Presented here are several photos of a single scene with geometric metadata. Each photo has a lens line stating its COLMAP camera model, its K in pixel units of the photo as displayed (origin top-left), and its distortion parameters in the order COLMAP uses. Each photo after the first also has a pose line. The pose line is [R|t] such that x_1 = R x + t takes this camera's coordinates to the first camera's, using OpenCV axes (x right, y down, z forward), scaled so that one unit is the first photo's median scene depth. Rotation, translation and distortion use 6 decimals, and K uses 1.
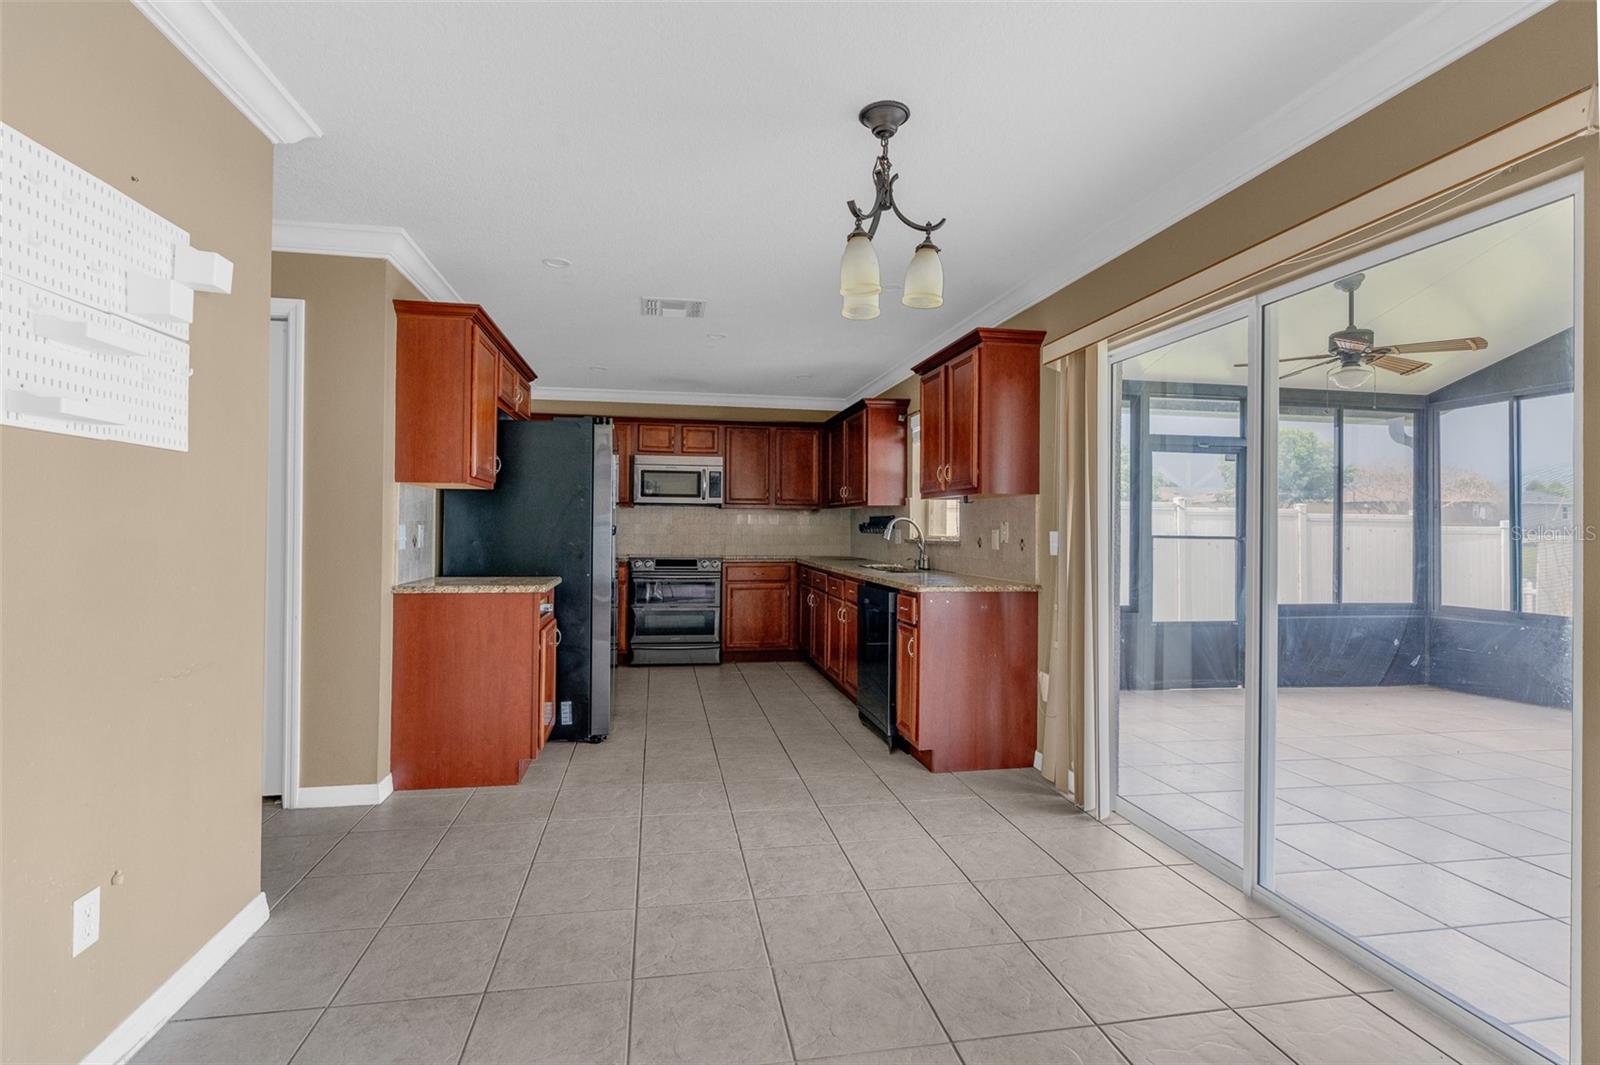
lens RADIAL K [[735.1, 0, 792.1], [0, 735.1, 528.5], [0, 0, 1]] dist [-0.012427, 0.004649]
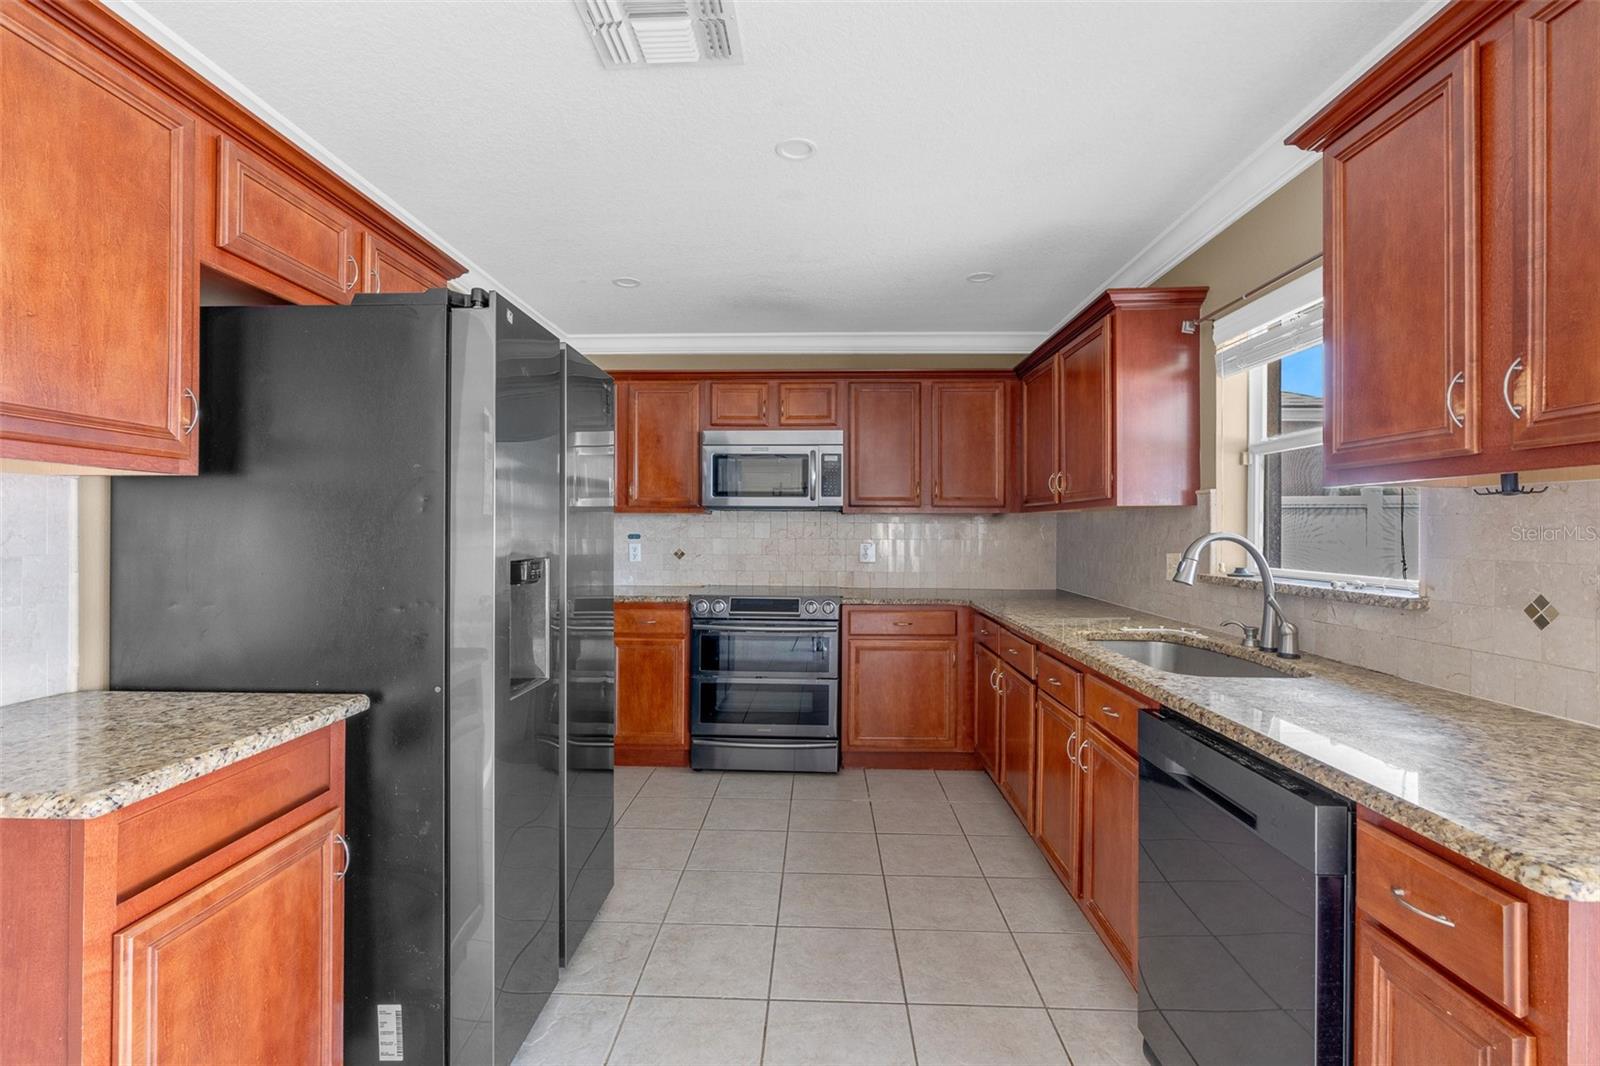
lens RADIAL K [[735.1, 0, 792.1], [0, 735.1, 529.0], [0, 0, 1]] dist [-0.012427, 0.004649]
pose [[0.976201, -0.005530, -0.216799, -0.004307], [0.004589, 0.999978, -0.004841, -0.013902], [0.216821, 0.003731, 0.976204, 0.454372]]
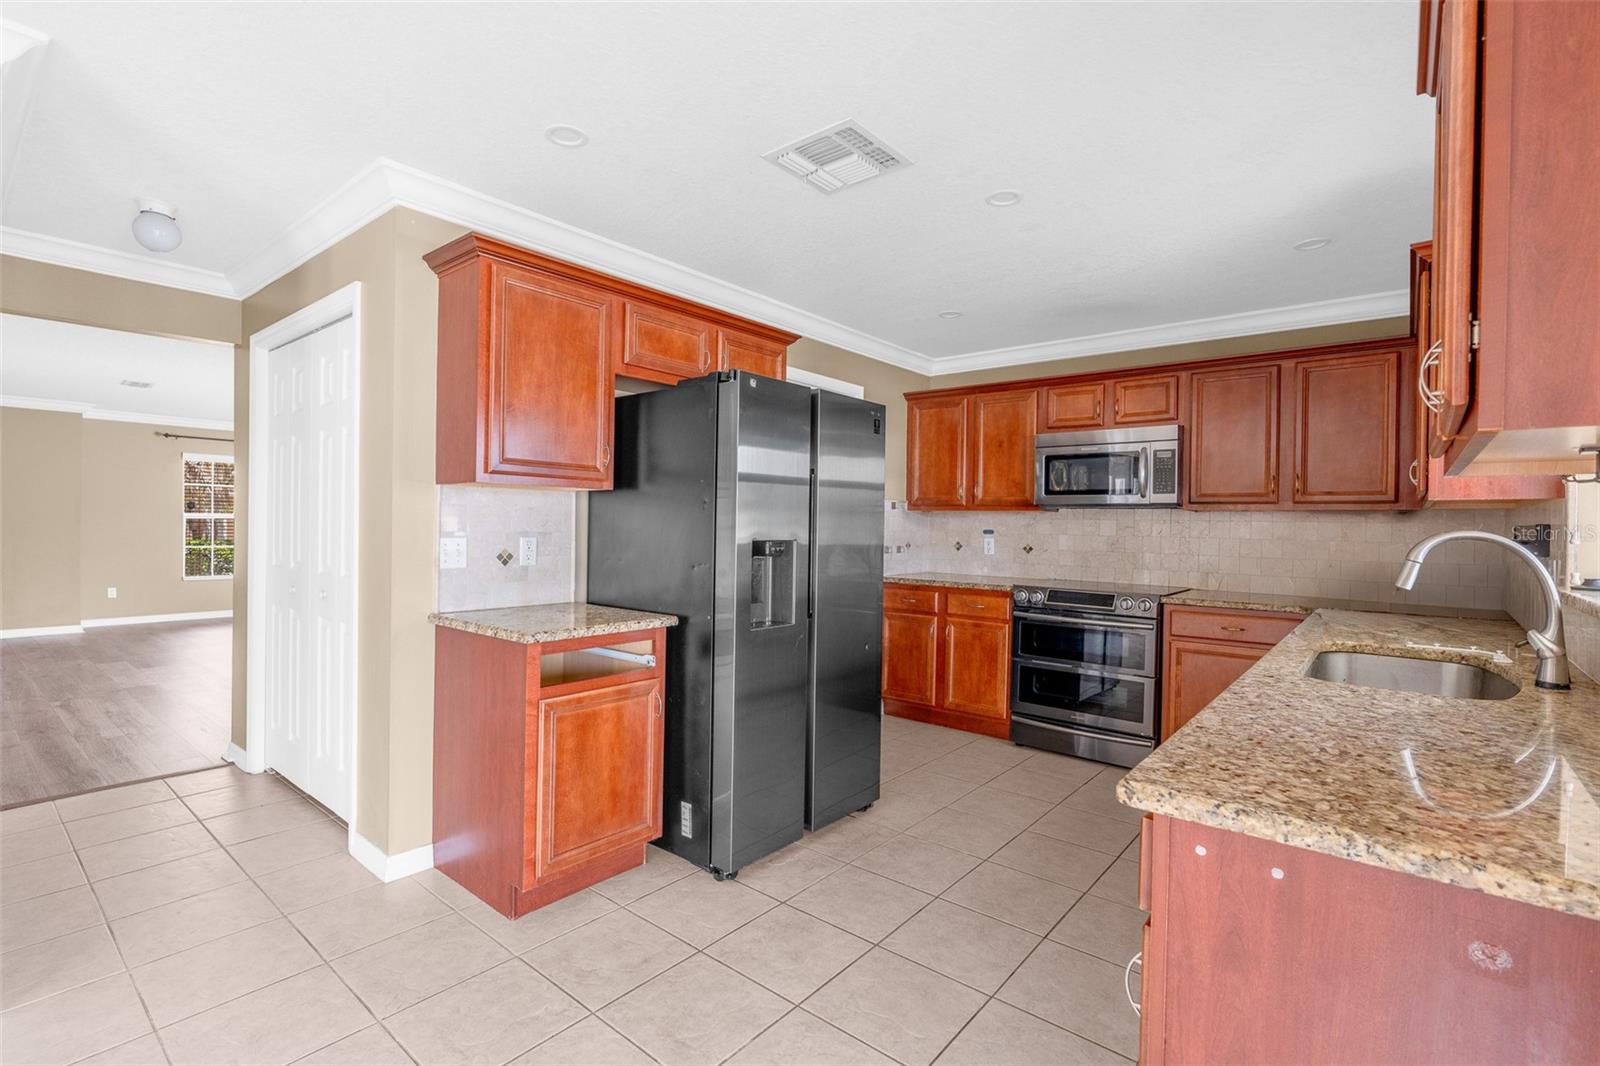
lens RADIAL K [[735.1, 0, 792.1], [0, 735.1, 529.0], [0, 0, 1]] dist [-0.012427, 0.004649]
pose [[0.640255, 0.006602, -0.768134, 0.186172], [-0.011578, 0.999932, -0.001056, -0.010142], [0.768075, 0.009570, 0.640288, 0.443378]]
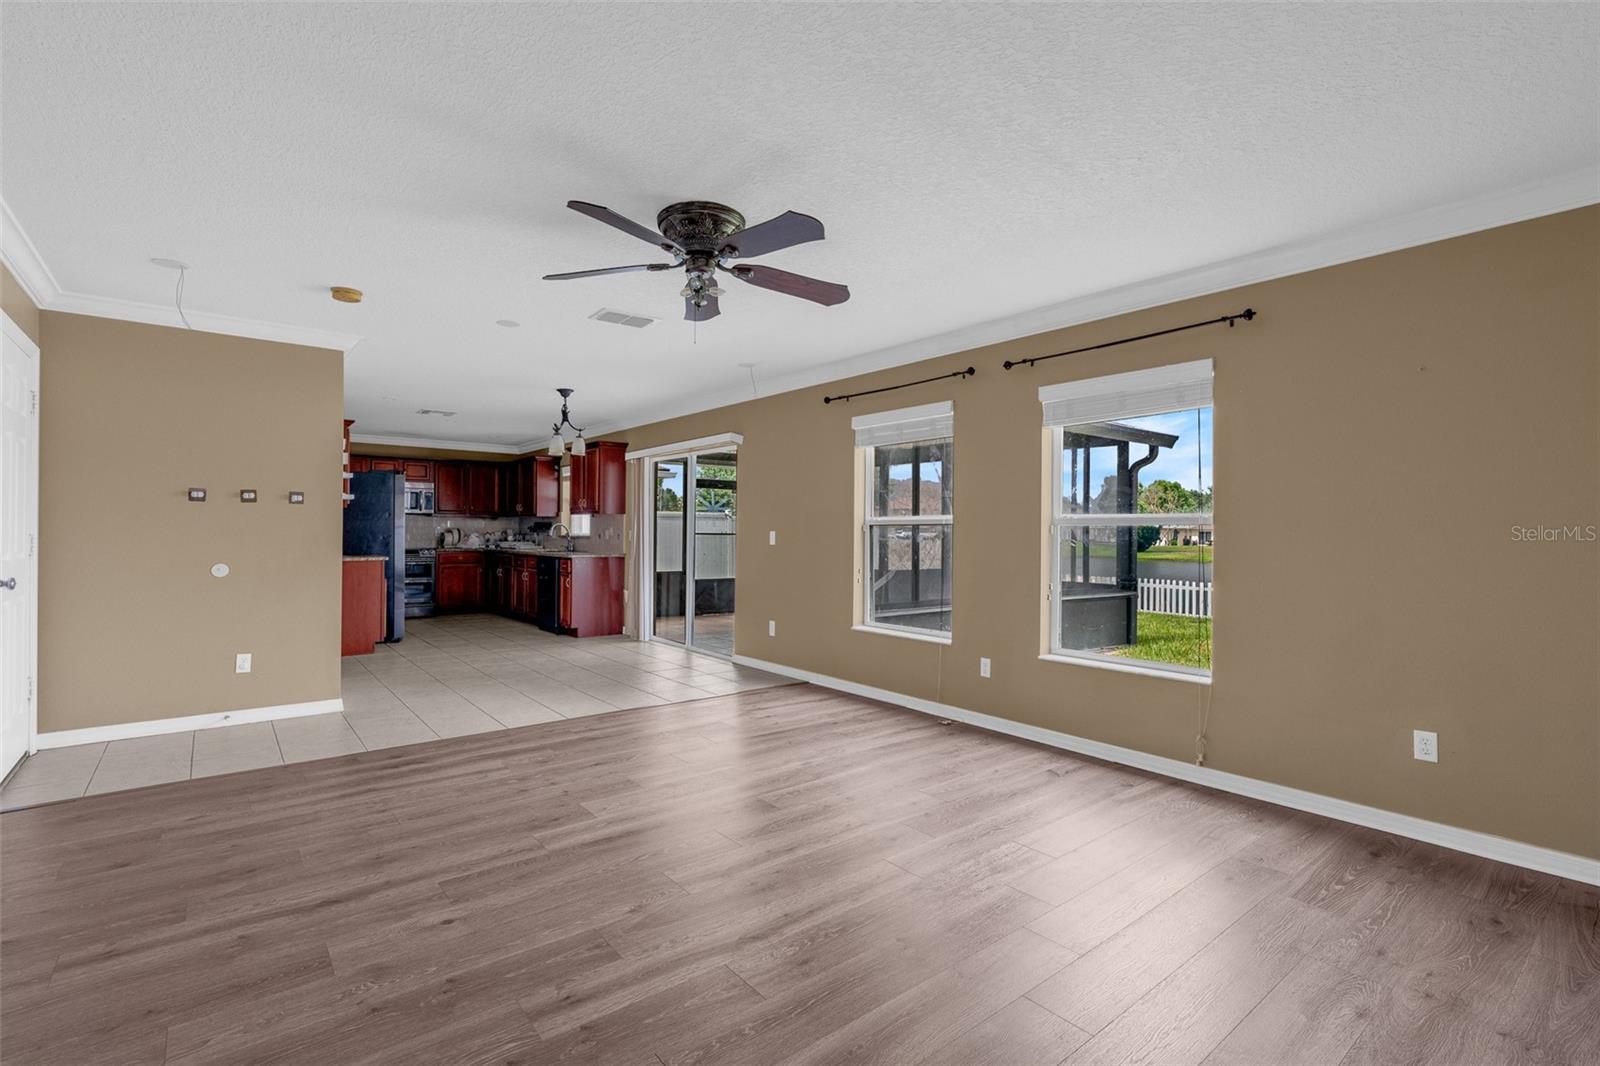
lens RADIAL K [[735.1, 0, 792.1], [0, 735.1, 529.0], [0, 0, 1]] dist [-0.012427, 0.004649]
pose [[0.879864, 0.000467, 0.475225, -0.189201], [0.000135, 0.999999, -0.001233, 0.001232], [-0.475226, 0.001149, 0.879863, -0.814060]]
